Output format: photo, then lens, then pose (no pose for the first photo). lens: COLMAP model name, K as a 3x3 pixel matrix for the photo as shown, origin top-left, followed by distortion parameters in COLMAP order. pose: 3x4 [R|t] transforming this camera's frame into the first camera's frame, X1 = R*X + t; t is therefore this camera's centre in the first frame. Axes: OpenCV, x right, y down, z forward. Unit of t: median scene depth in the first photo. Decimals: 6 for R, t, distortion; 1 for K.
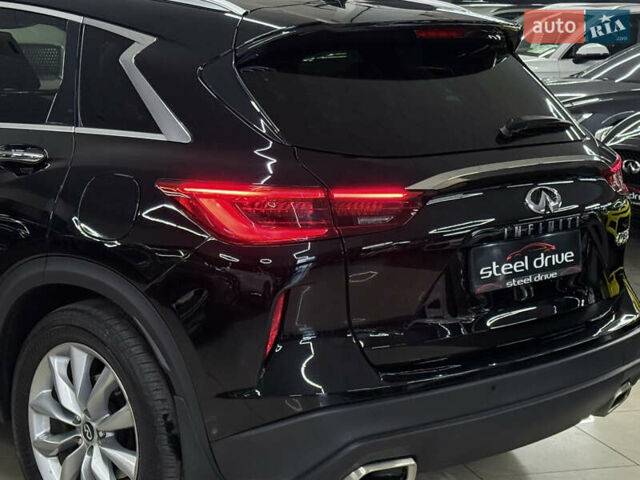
lens RADIAL K [[1382.3, 0, 321.1], [0, 1382.3, 235.7], [0, 0, 1]] dist [0.099939, 0.000000]
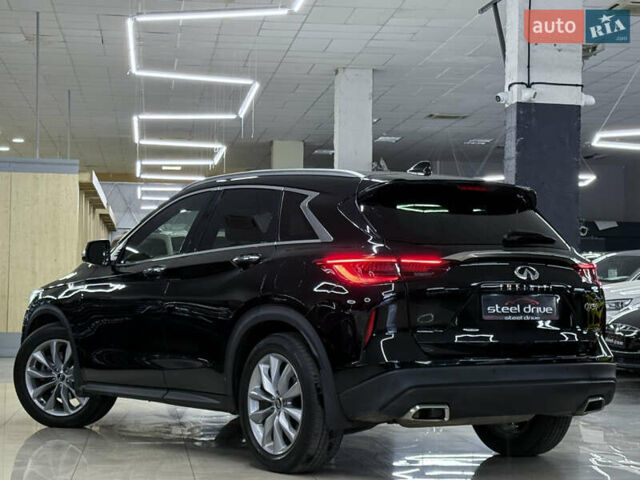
lens RADIAL K [[1382.3, 0, 312.7], [0, 1382.3, 244.6], [0, 0, 1]] dist [0.099939, 0.000000]
pose [[0.981344, -0.016009, -0.191593, 0.234353], [-0.024157, 0.978364, -0.205478, 0.317309], [0.190737, 0.206273, 0.959724, -0.797939]]
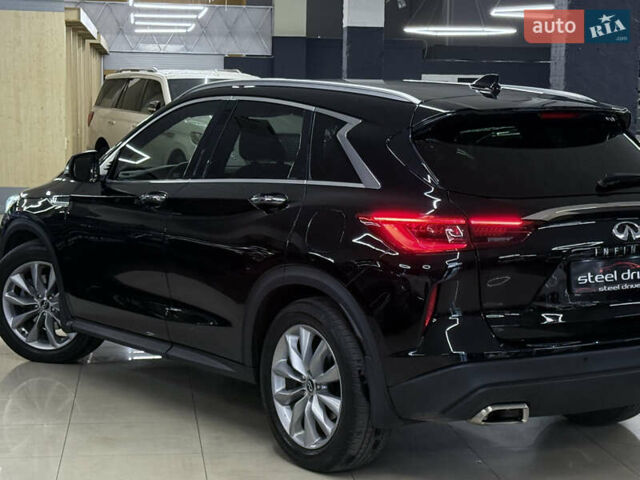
lens RADIAL K [[1382.3, 0, 319.2], [0, 1382.3, 236.4], [0, 0, 1]] dist [0.099939, 0.000000]
pose [[0.982768, 0.011238, -0.184503, 0.113305], [-0.024114, 0.997415, -0.067689, 0.084344], [0.183265, 0.070971, 0.980498, -0.457464]]
